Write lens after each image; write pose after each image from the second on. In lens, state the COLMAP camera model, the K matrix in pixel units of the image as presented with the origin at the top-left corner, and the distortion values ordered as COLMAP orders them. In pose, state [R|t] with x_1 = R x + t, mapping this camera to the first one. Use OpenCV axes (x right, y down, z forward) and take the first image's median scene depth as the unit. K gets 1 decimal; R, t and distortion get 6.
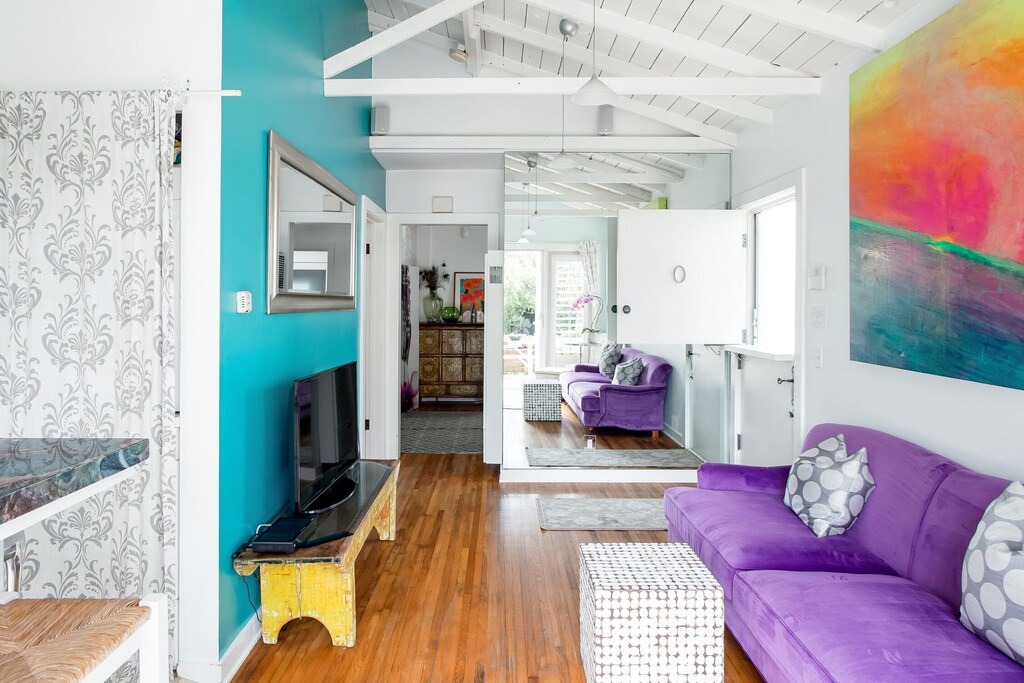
lens RADIAL K [[641.3, 0, 495.9], [0, 641.3, 301.5], [0, 0, 1]] dist [0.002816, 0.001177]
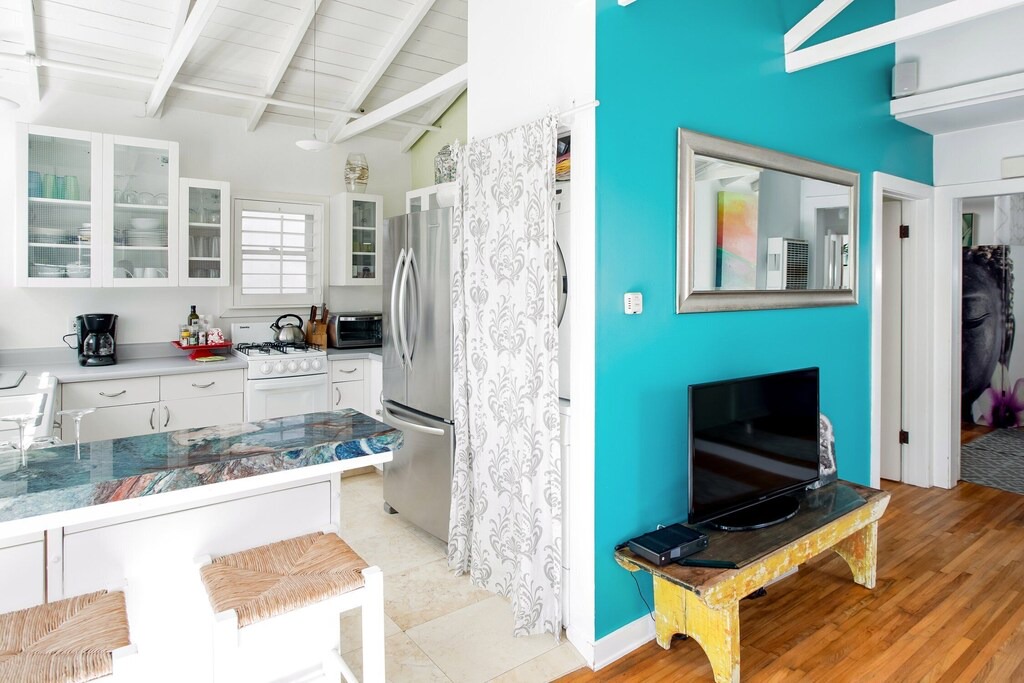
lens RADIAL K [[596.2, 0, 534.2], [0, 596.2, 286.6], [0, 0, 1]] dist [-0.009587, 0.005943]
pose [[0.628615, 0.006672, -0.777688, 0.236039], [-0.002817, 0.999976, 0.006302, -0.029997], [0.777712, -0.001771, 0.628618, 0.269151]]
